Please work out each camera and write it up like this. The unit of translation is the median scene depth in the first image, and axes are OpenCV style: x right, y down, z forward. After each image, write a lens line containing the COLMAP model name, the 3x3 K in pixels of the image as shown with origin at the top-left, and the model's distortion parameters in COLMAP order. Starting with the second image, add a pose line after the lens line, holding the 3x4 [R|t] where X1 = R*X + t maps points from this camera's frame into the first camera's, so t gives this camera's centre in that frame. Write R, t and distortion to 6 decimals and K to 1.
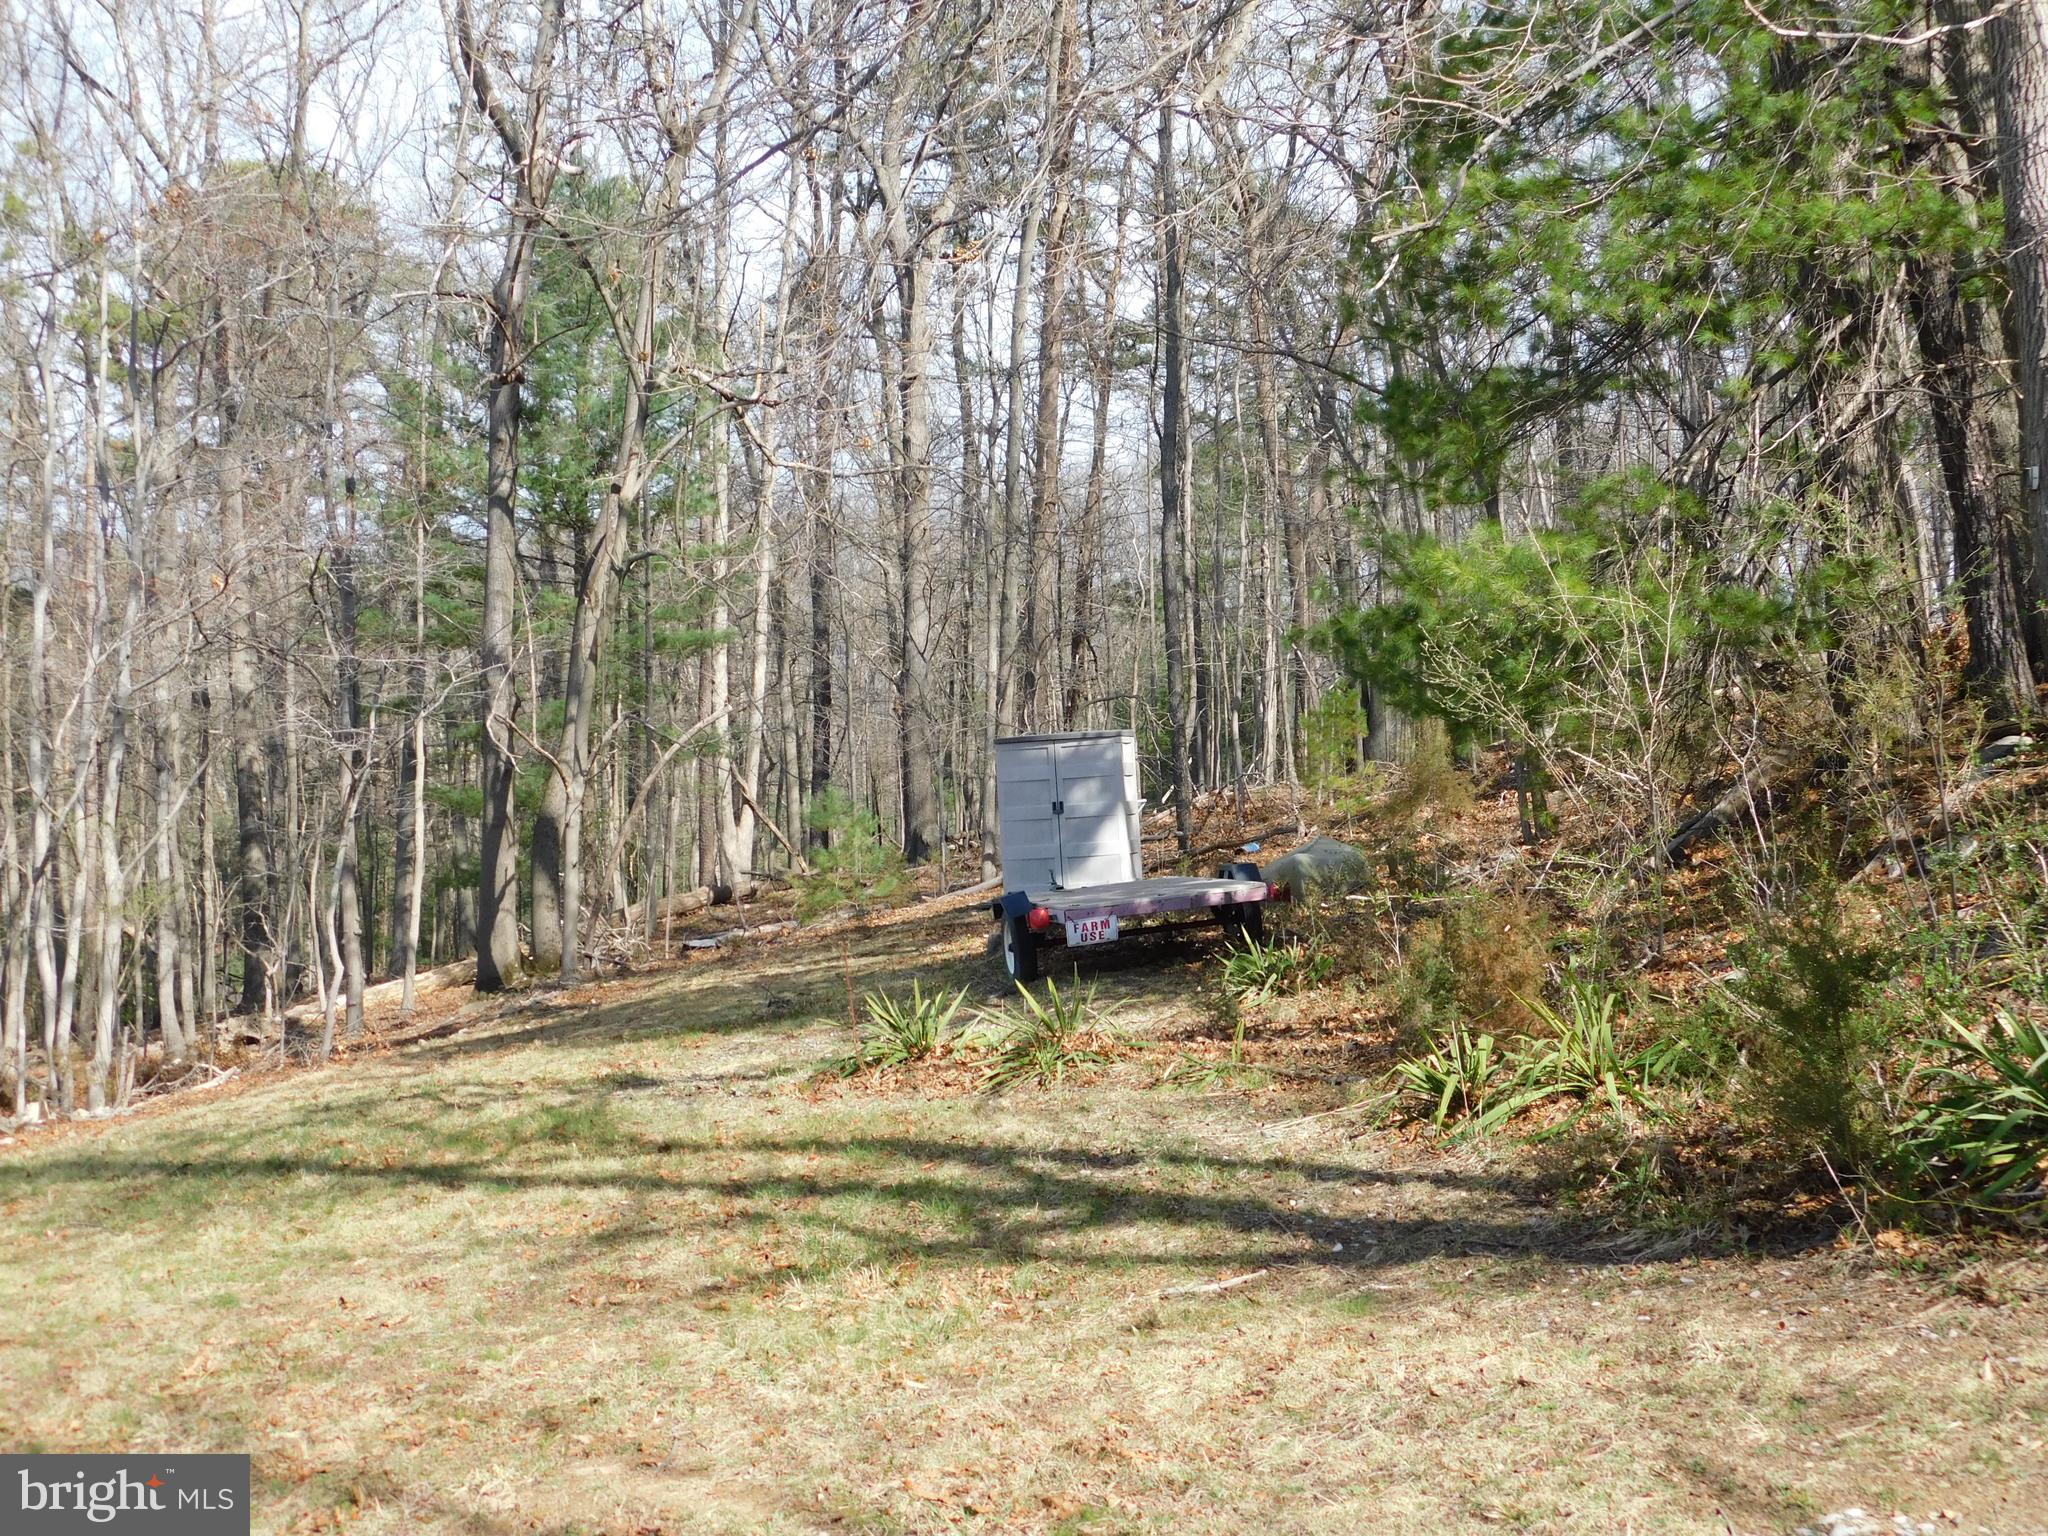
lens RADIAL K [[2665.5, 0, 1023.4], [0, 2665.5, 756.3], [0, 0, 1]] dist [-0.010570, 0.028673]
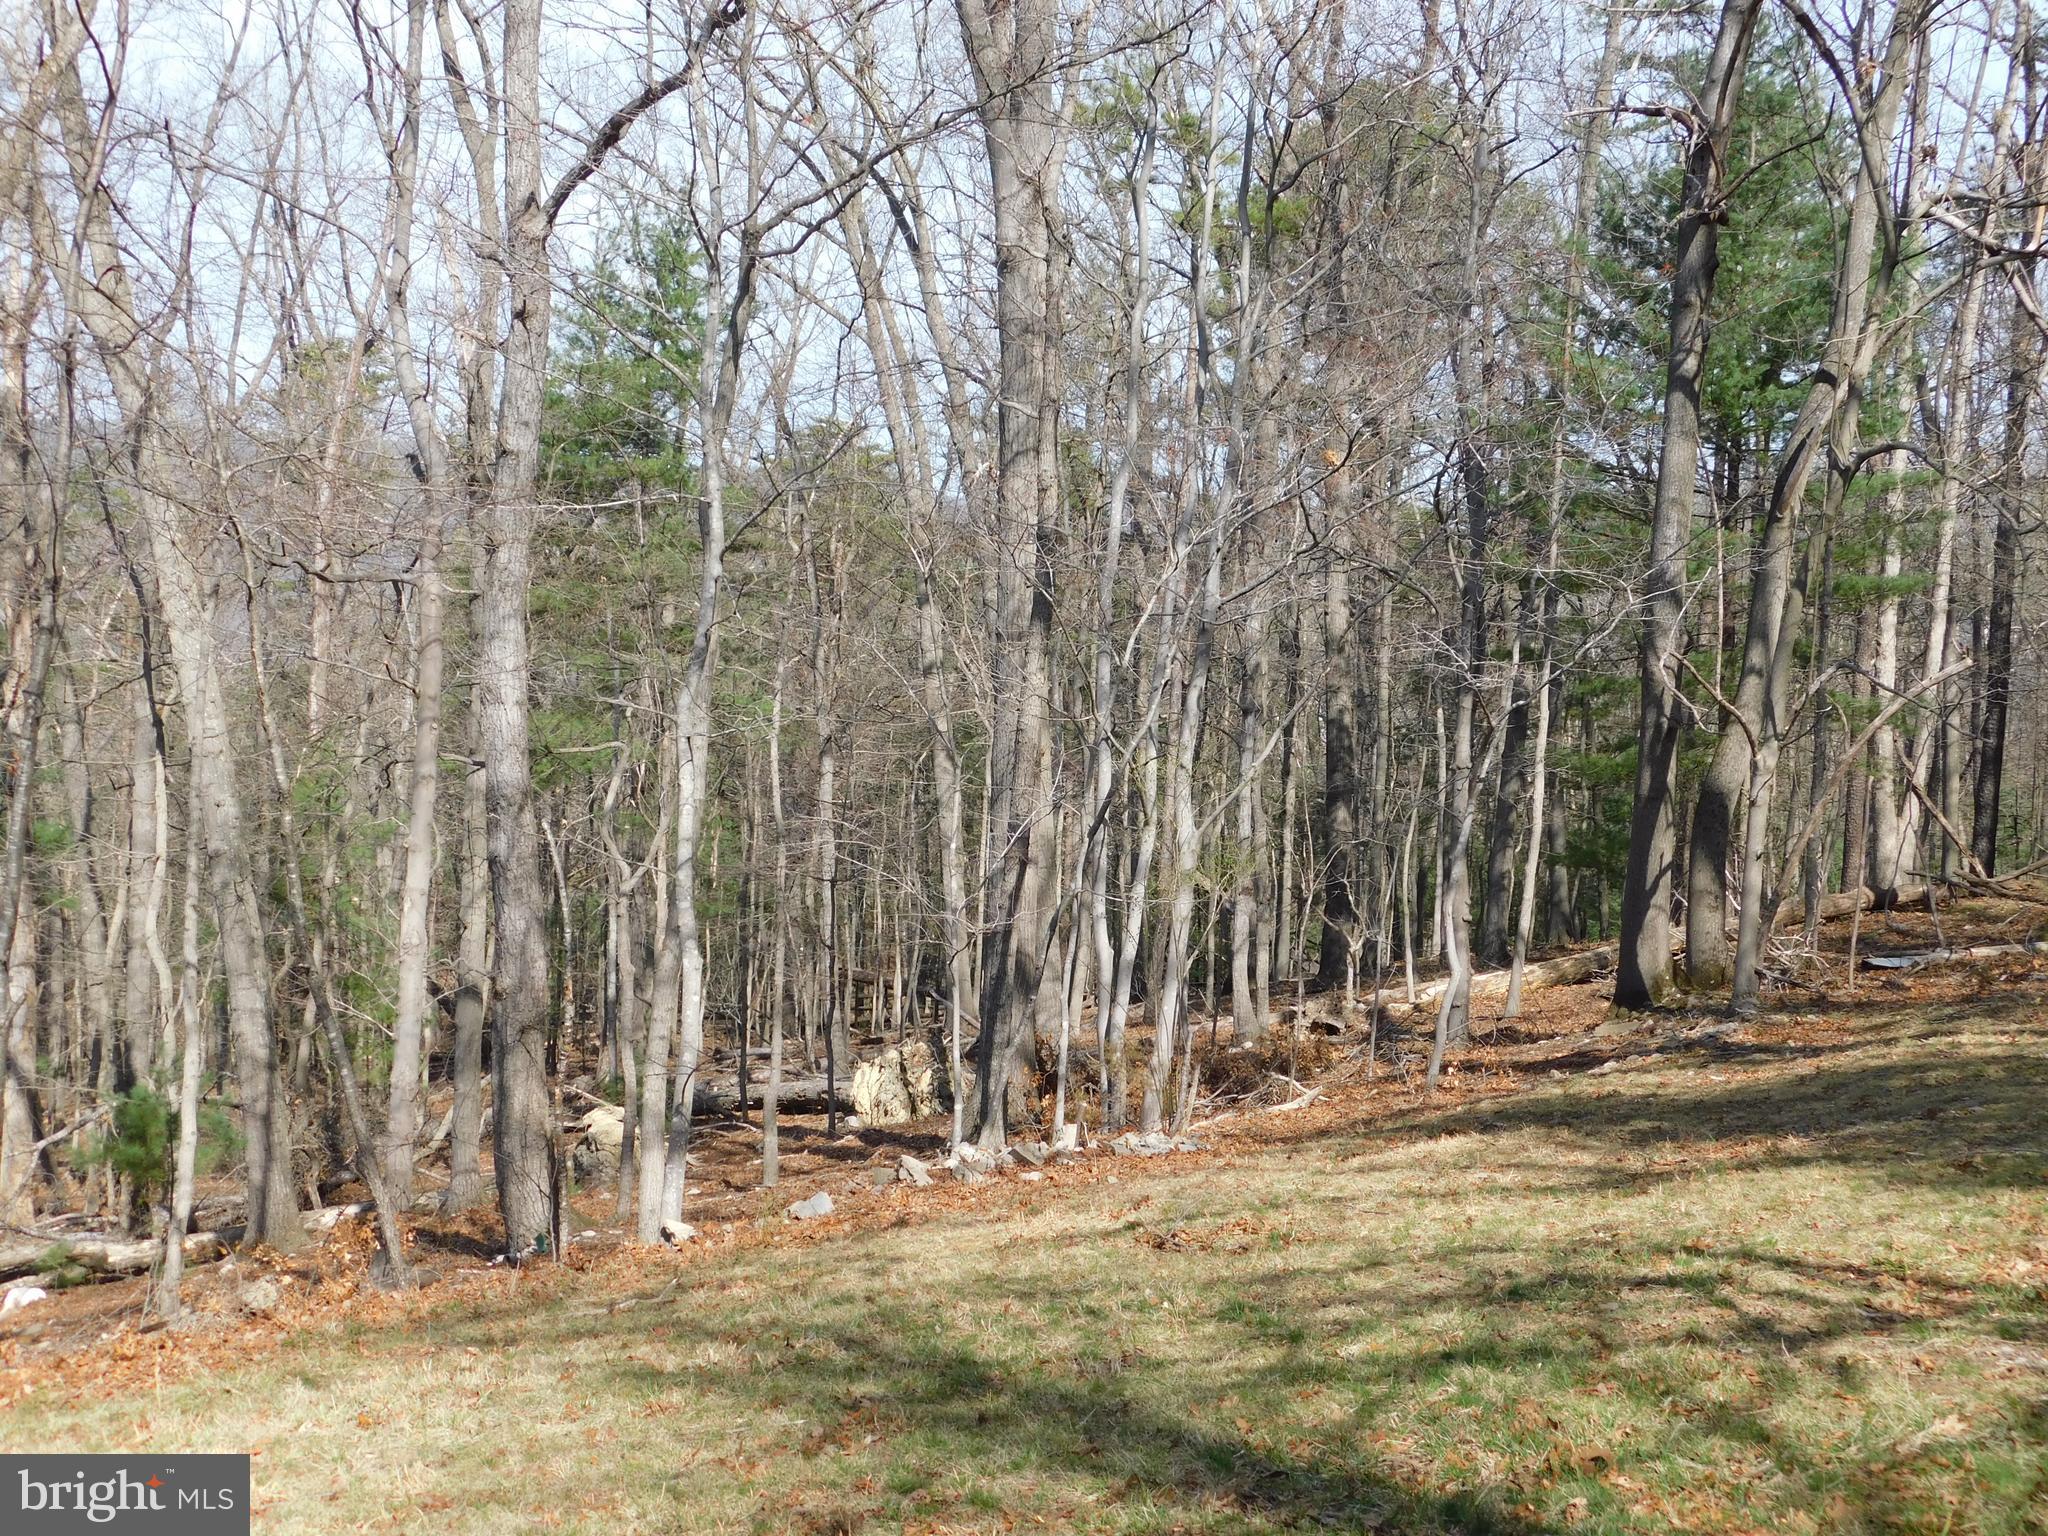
lens RADIAL K [[2665.5, 0, 1023.4], [0, 2665.5, 756.3], [0, 0, 1]] dist [-0.010570, 0.028673]
pose [[0.921485, 0.054166, -0.384617, -0.053967], [-0.050286, 0.998532, 0.020147, 0.005597], [0.385144, 0.000775, 0.922856, 0.162659]]
